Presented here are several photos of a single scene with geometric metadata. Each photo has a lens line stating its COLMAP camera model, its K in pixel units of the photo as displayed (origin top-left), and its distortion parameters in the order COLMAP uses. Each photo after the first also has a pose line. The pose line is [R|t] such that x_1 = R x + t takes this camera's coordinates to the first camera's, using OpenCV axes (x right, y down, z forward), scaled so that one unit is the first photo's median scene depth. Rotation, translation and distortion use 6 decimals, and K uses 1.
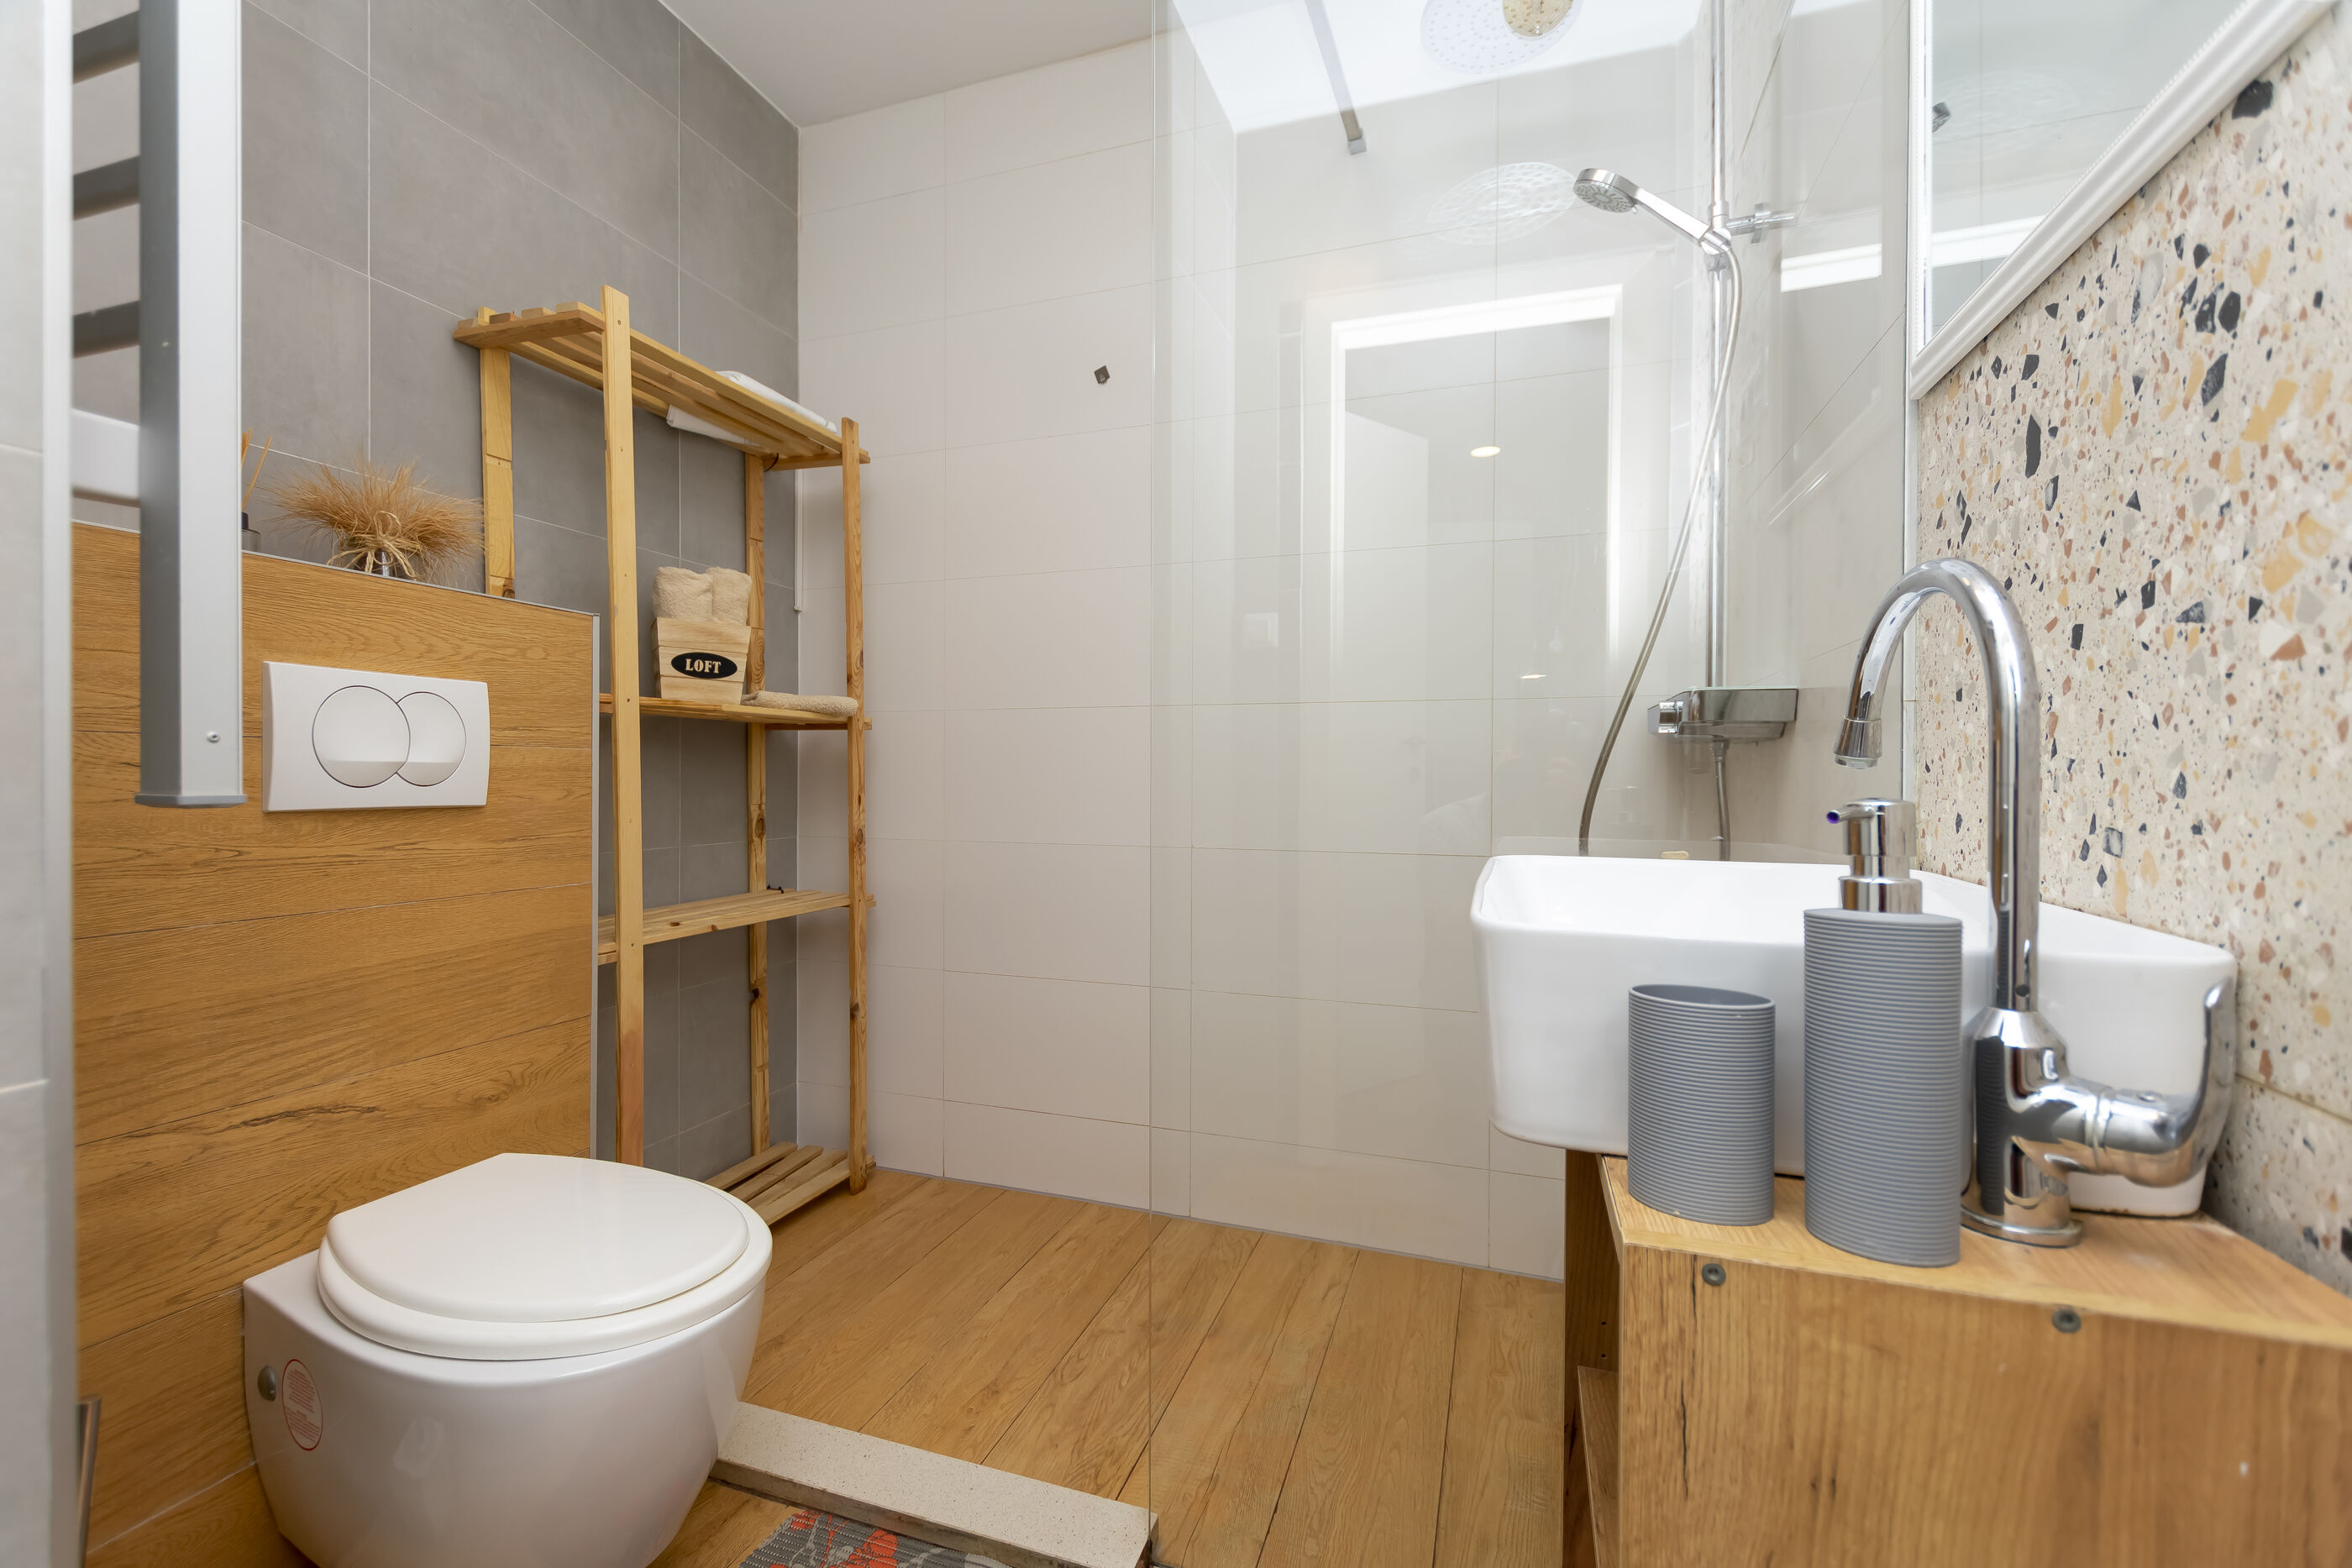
lens RADIAL K [[1017.9, 0, 1171.4], [0, 1017.9, 778.9], [0, 0, 1]] dist [0.004592, -0.000638]
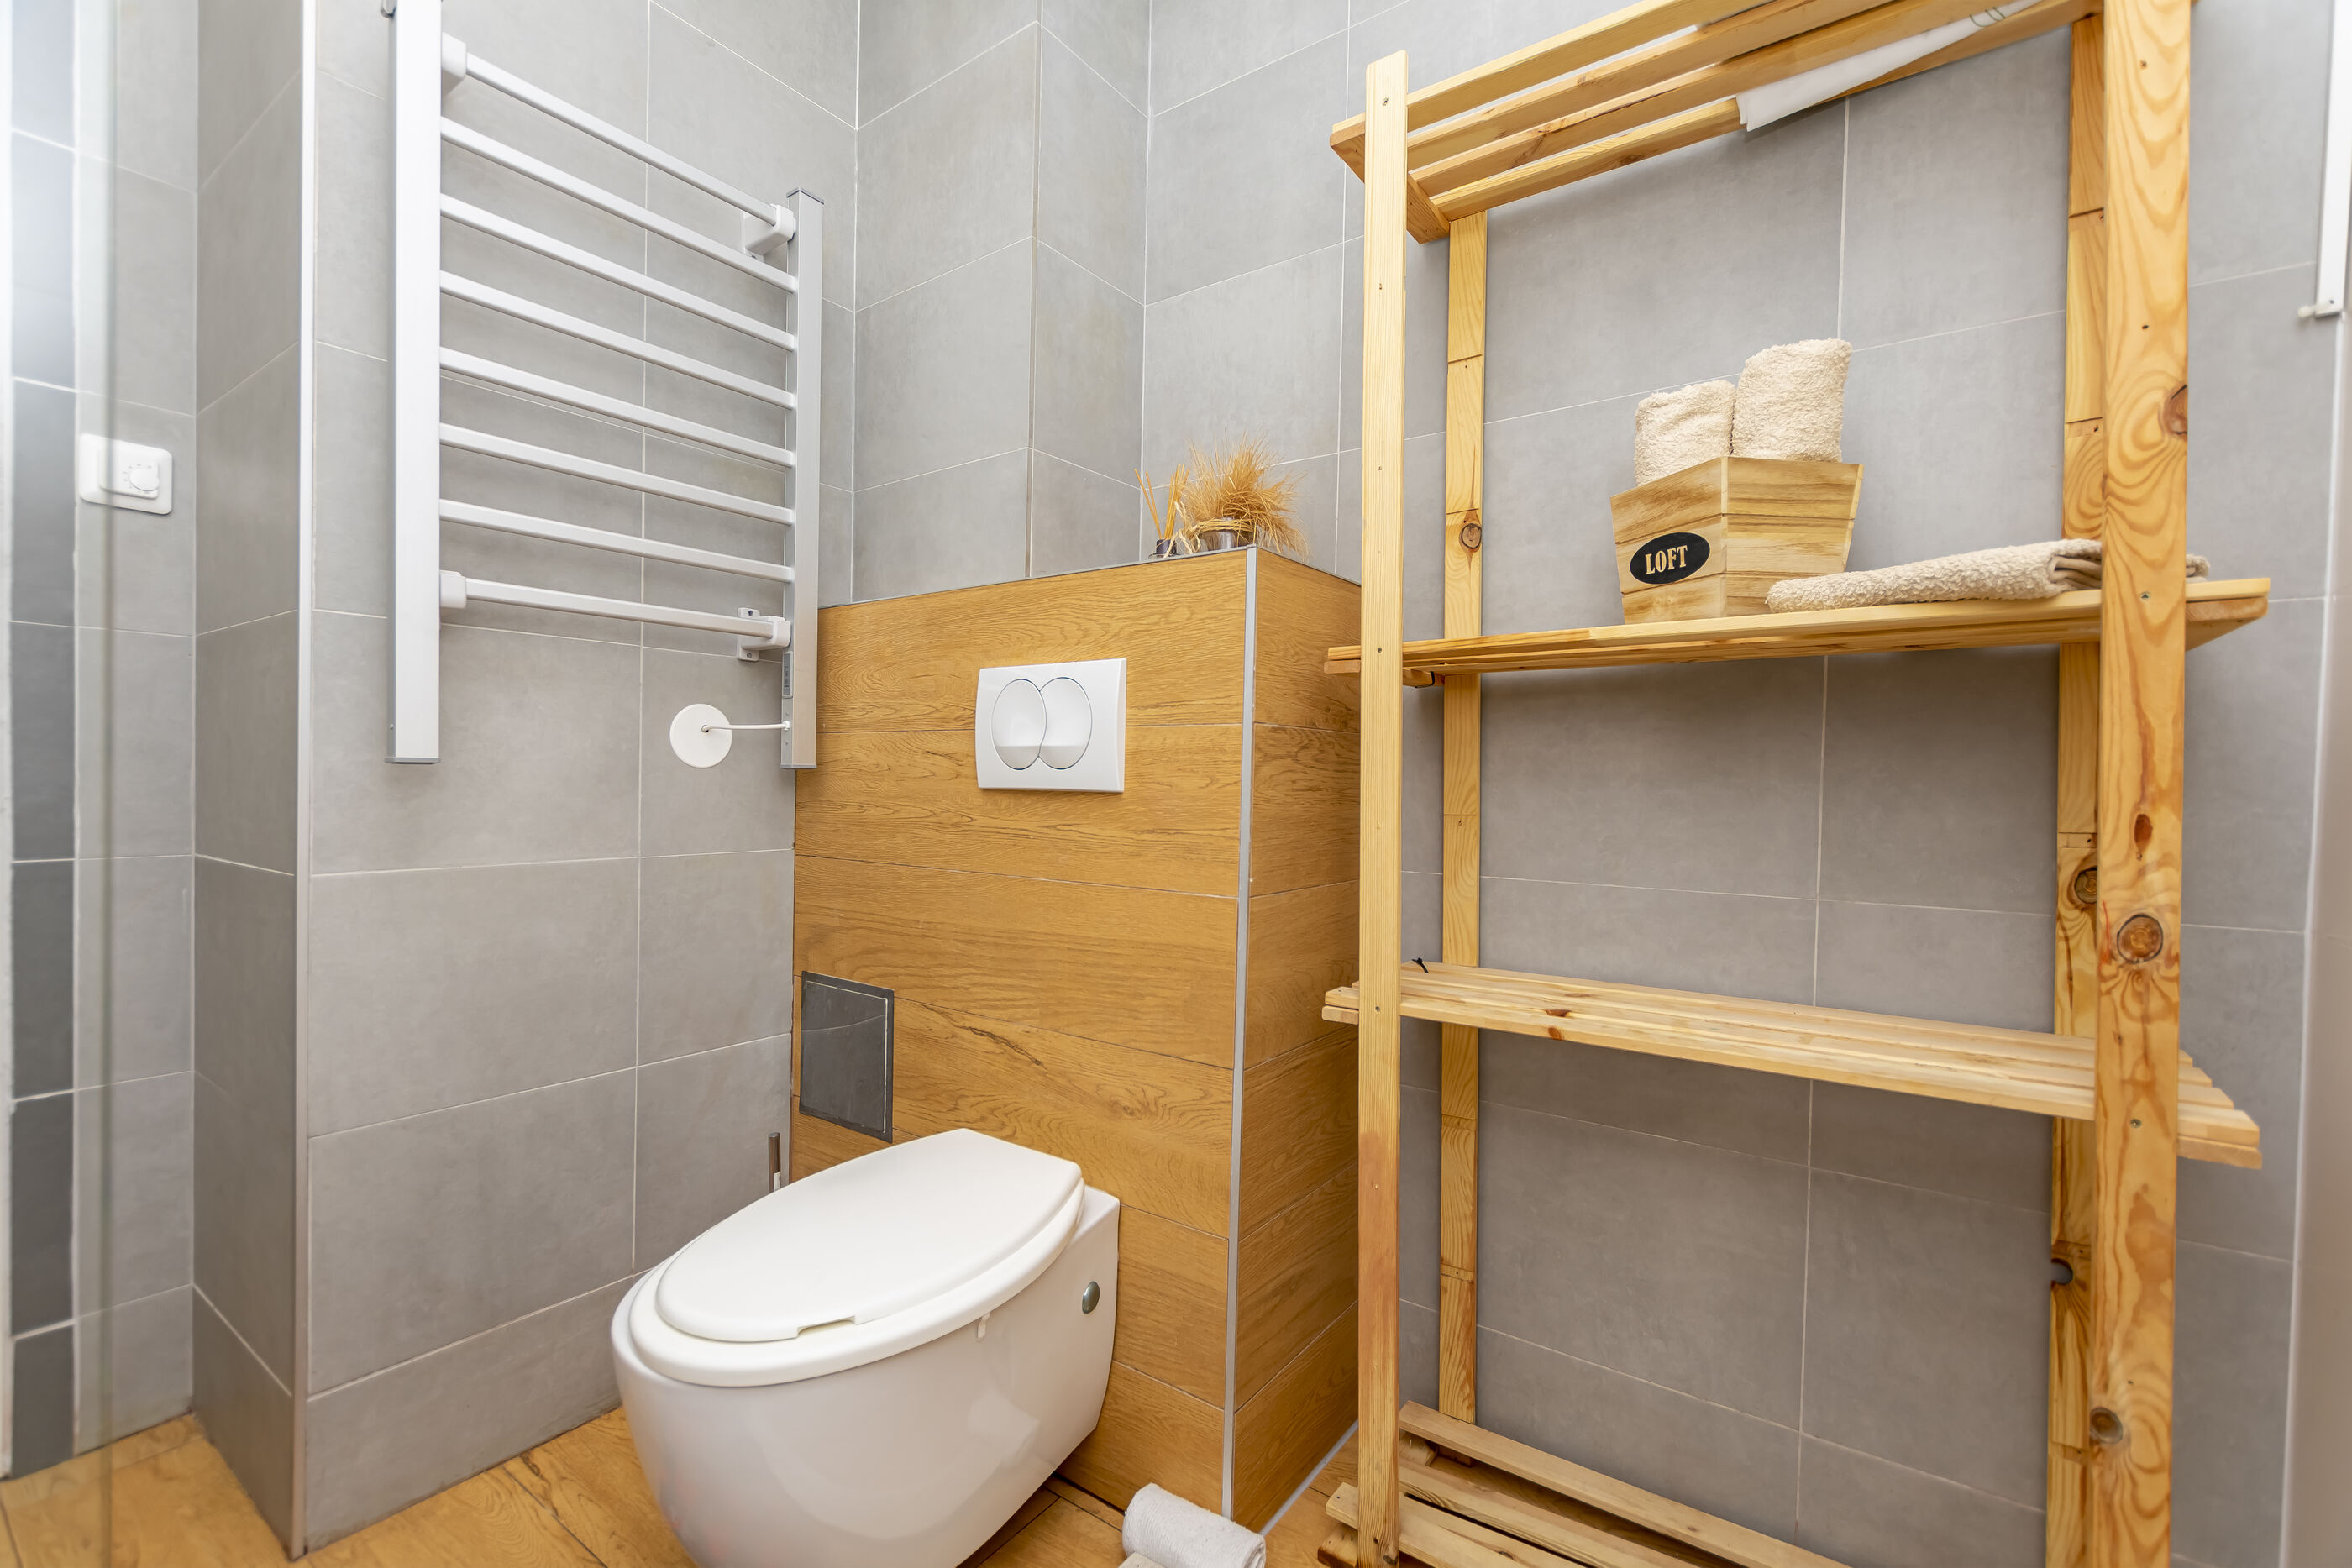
lens RADIAL K [[1017.9, 0, 1177.0], [0, 1017.9, 793.9], [0, 0, 1]] dist [0.004592, -0.000638]
pose [[-0.297850, 0.008693, -0.954573, 0.204073], [-0.015585, 0.999781, 0.013967, 0.015170], [0.954486, 0.019037, -0.297649, 1.368130]]
